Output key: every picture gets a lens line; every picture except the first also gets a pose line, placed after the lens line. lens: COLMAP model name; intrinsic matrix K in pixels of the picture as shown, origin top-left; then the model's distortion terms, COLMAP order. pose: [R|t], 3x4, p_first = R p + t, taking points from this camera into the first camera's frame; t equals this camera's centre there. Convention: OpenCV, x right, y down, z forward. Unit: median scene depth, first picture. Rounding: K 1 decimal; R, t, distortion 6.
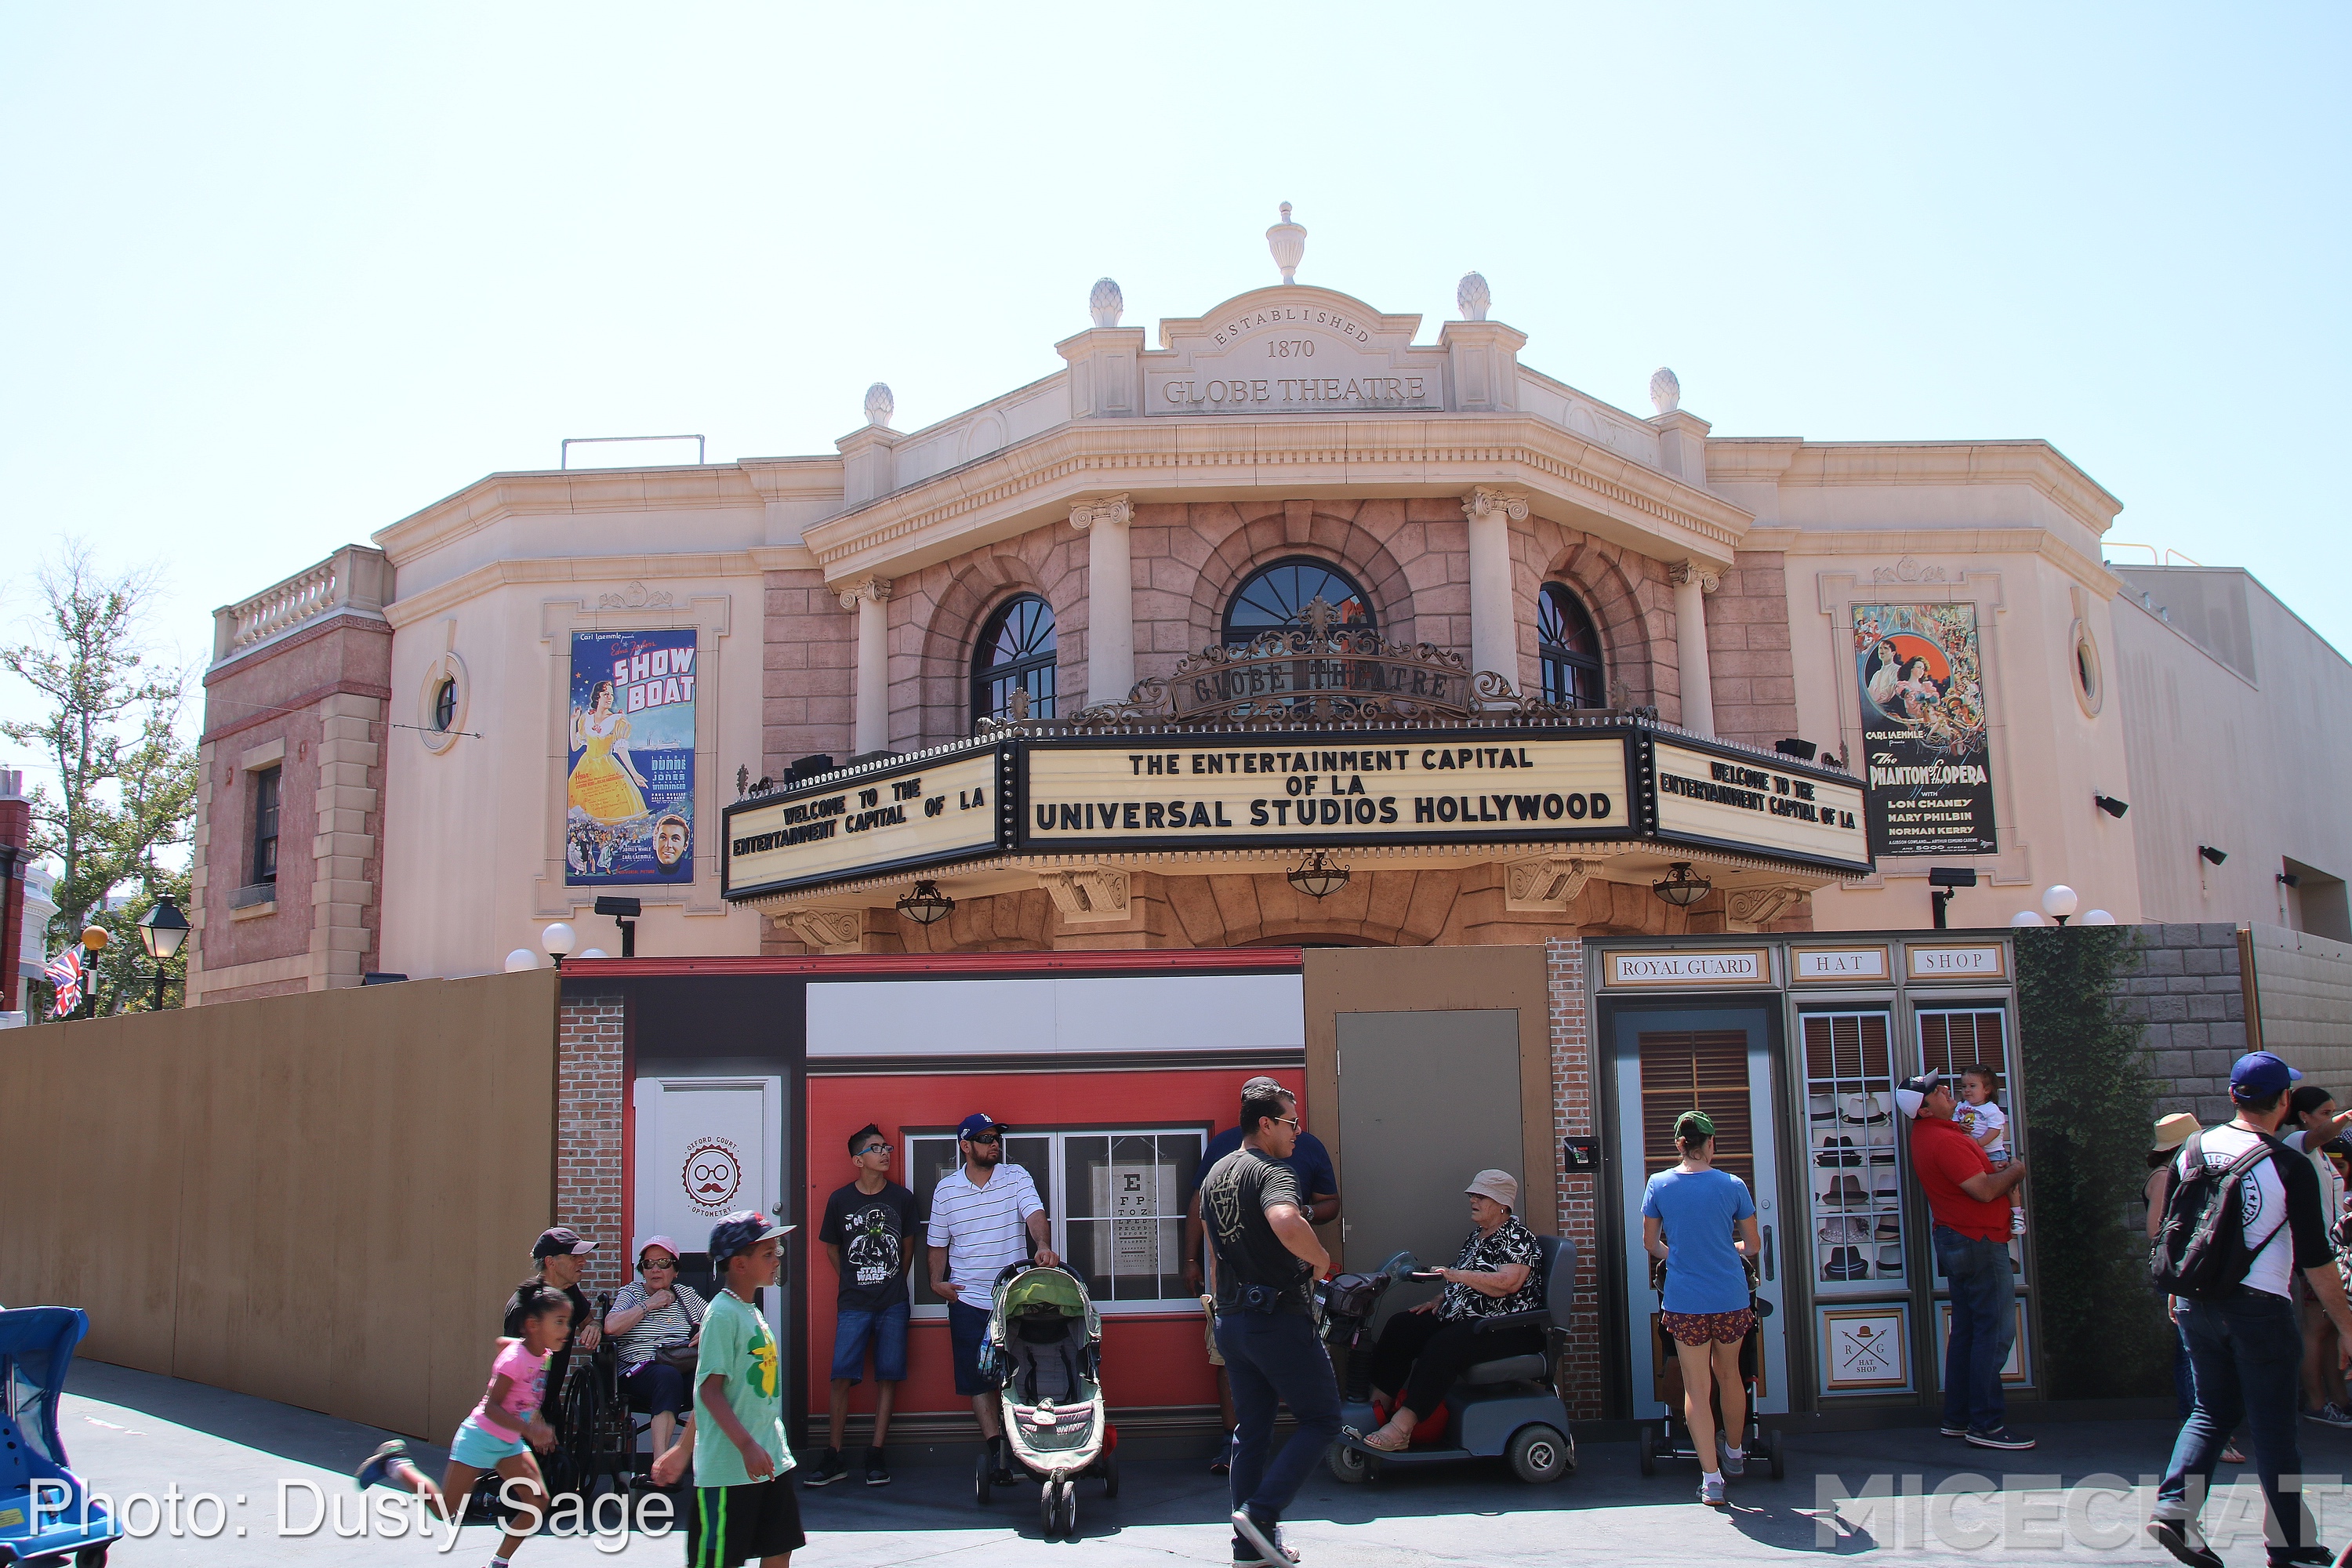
lens RADIAL K [[1969.7, 0, 1160.8], [0, 1969.7, 821.3], [0, 0, 1]] dist [-0.123811, 0.116537]
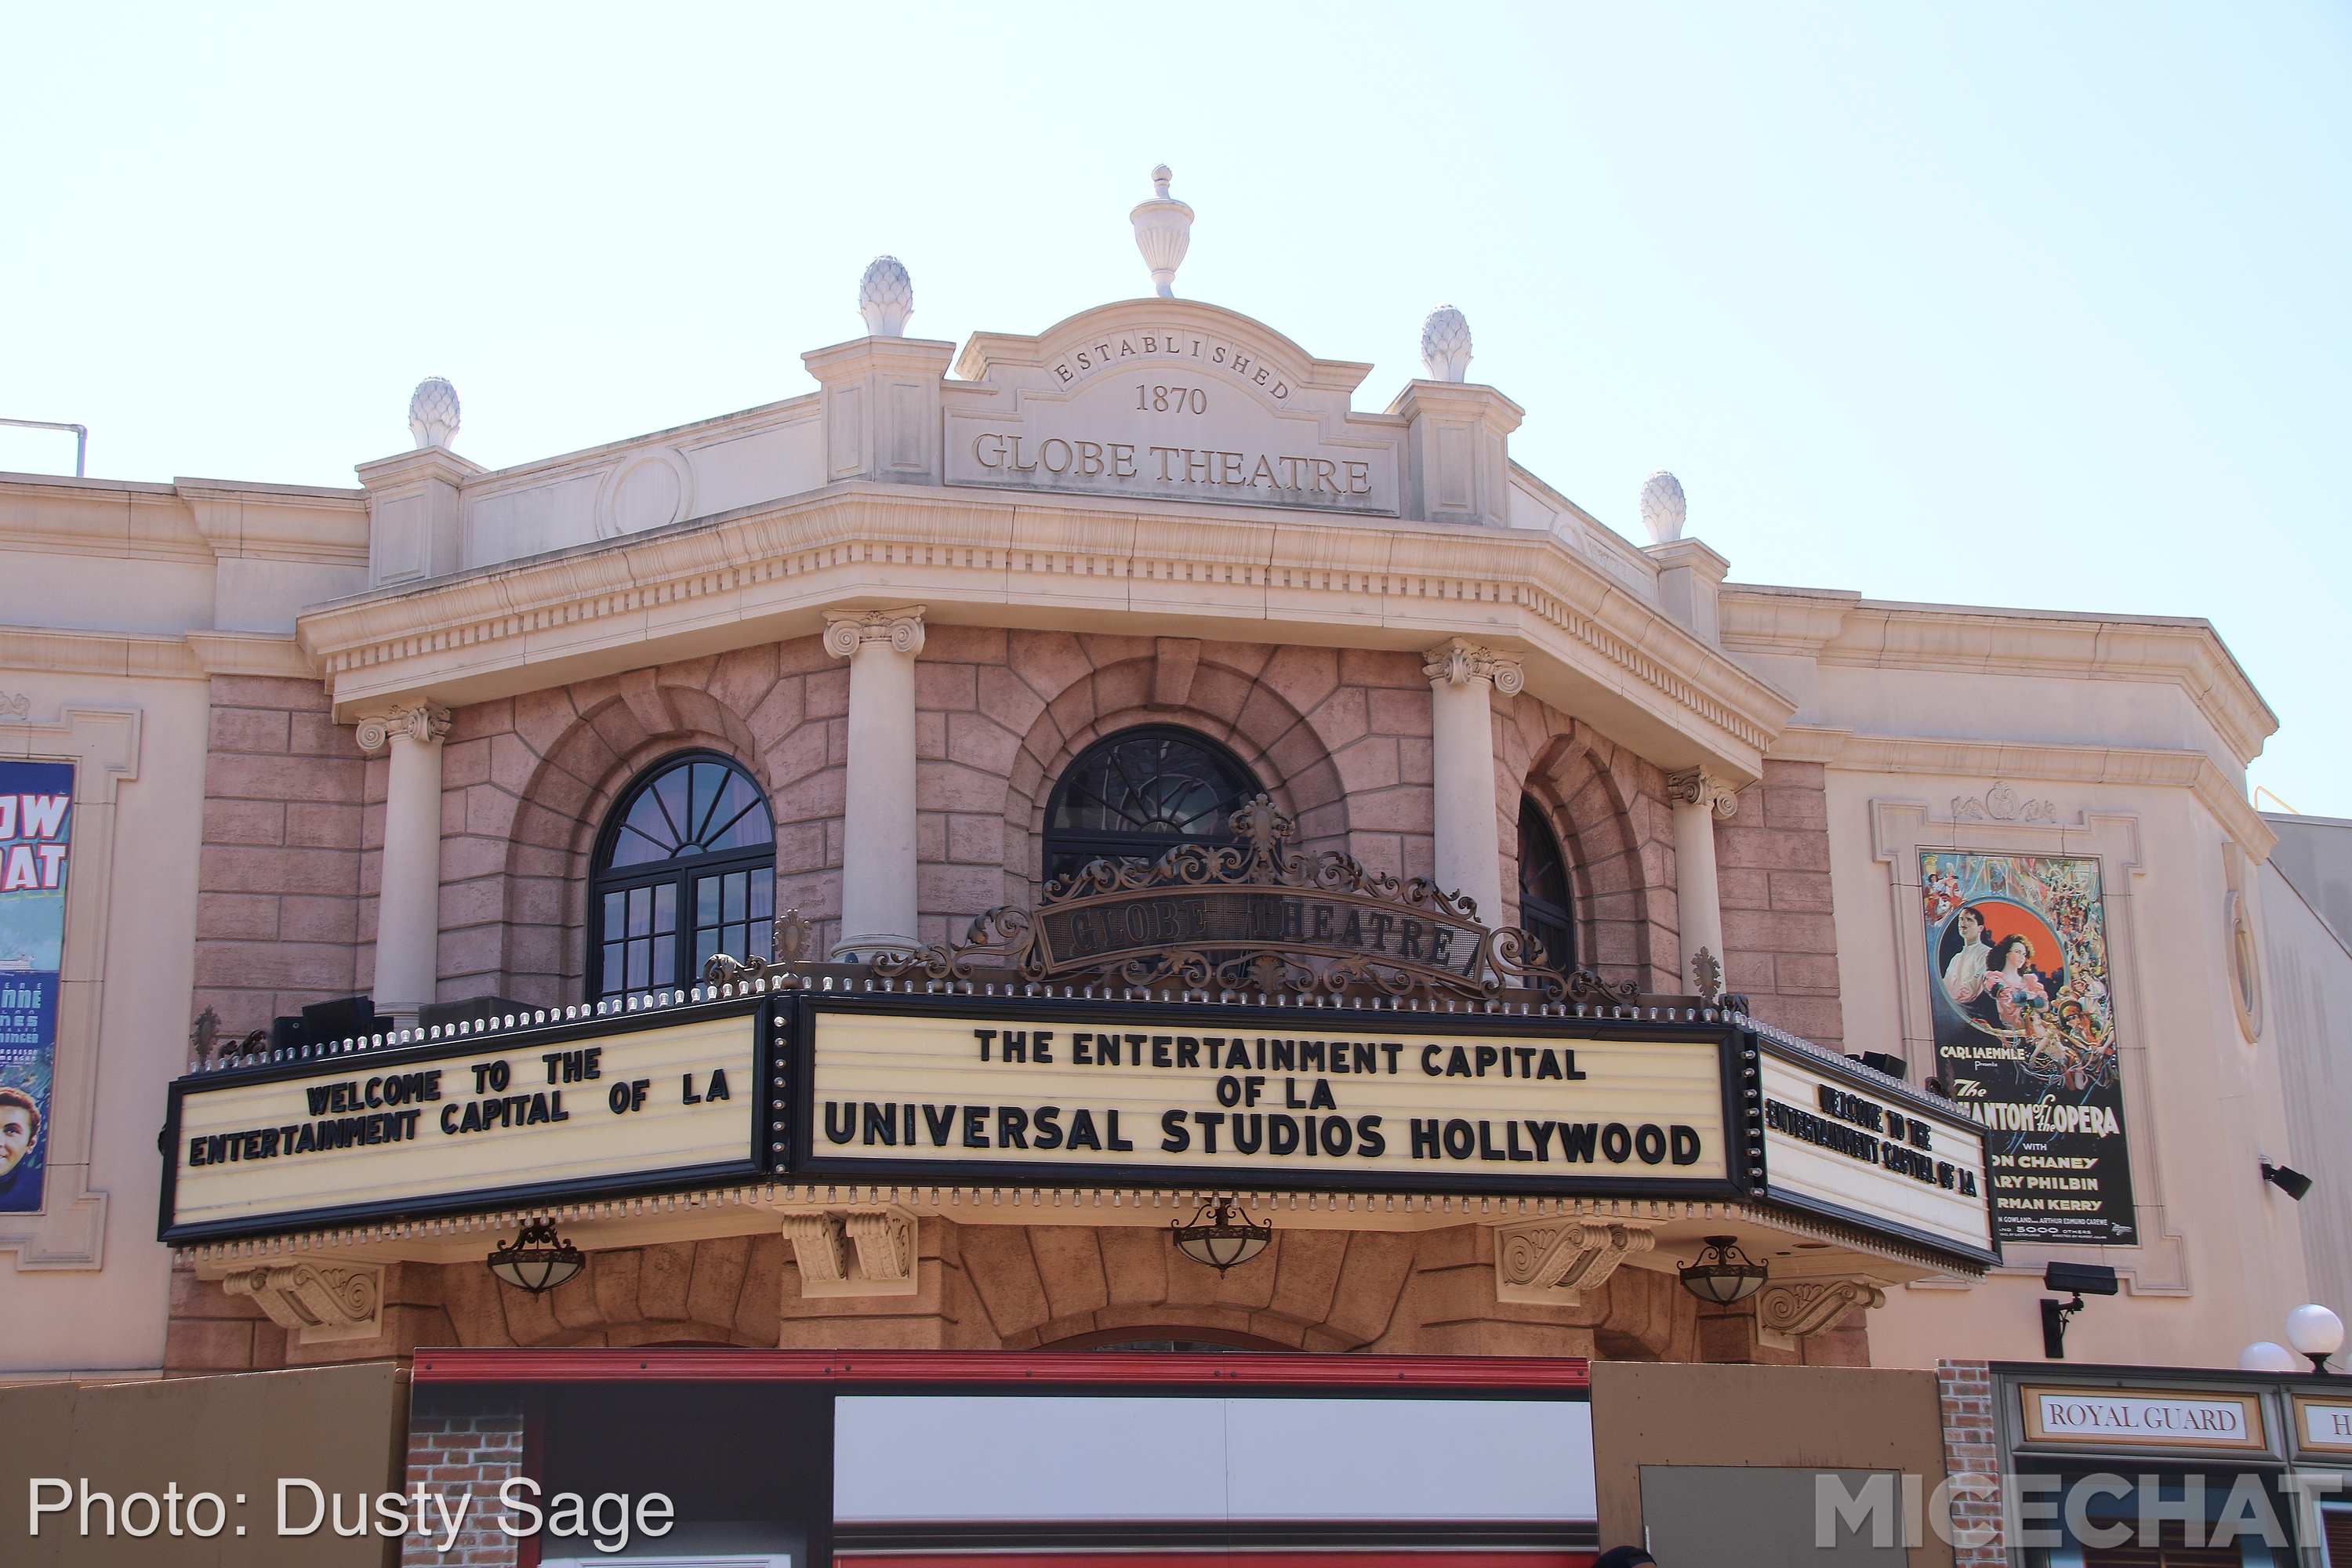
lens RADIAL K [[3184.0, 0, 1246.4], [0, 3184.0, 841.3], [0, 0, 1]] dist [0.188492, 0.000000]
pose [[0.973447, 0.066466, 0.219052, -0.126228], [-0.046211, 0.994276, -0.096331, 0.000587], [-0.224201, 0.083651, 0.970946, -0.004472]]
